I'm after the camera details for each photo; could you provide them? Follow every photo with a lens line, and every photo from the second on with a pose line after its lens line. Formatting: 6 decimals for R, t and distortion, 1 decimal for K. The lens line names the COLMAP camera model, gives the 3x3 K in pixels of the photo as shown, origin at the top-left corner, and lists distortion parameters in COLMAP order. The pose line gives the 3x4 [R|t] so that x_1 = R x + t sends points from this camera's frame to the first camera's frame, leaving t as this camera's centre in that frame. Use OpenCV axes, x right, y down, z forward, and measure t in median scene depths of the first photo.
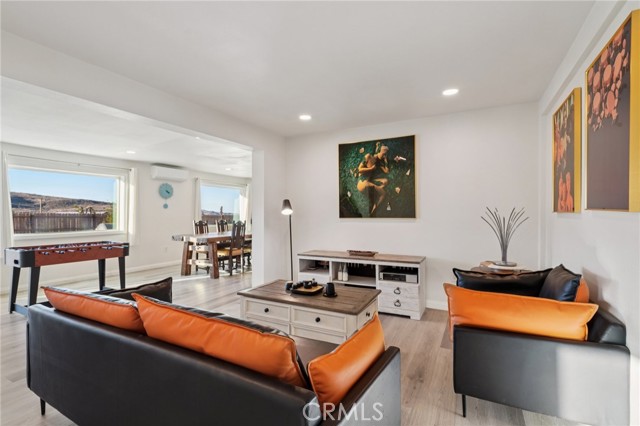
lens RADIAL K [[301.8, 0, 315.2], [0, 301.8, 212.2], [0, 0, 1]] dist [-0.002428, -0.001087]
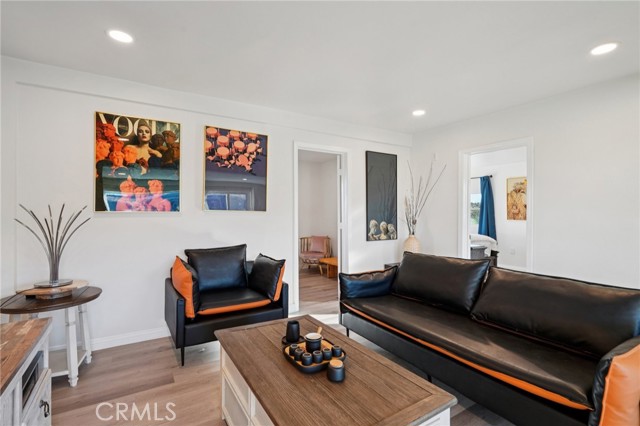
lens RADIAL K [[301.8, 0, 317.7], [0, 301.8, 209.9], [0, 0, 1]] dist [-0.002428, -0.001087]
pose [[-0.868672, 0.006631, 0.495343, -0.197682], [-0.000890, 0.999888, -0.014946, 0.004625], [-0.495387, -0.013424, -0.868569, 0.994506]]
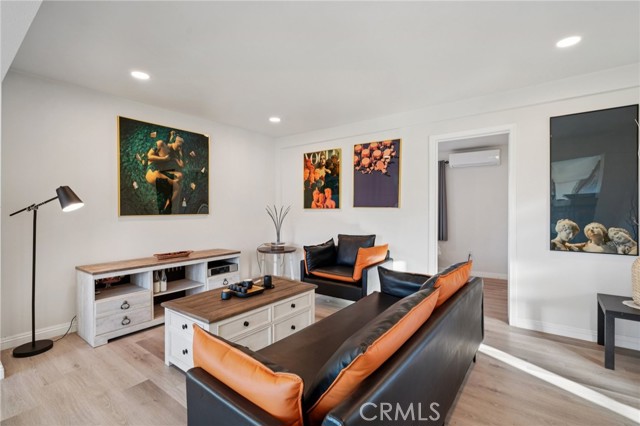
lens RADIAL K [[301.8, 0, 319.5], [0, 301.8, 211.0], [0, 0, 1]] dist [-0.002428, -0.001087]
pose [[0.158255, -0.004299, 0.987389, -0.618300], [-0.002607, 0.999985, 0.004772, 0.002464], [-0.987395, -0.003329, 0.158241, 0.426048]]
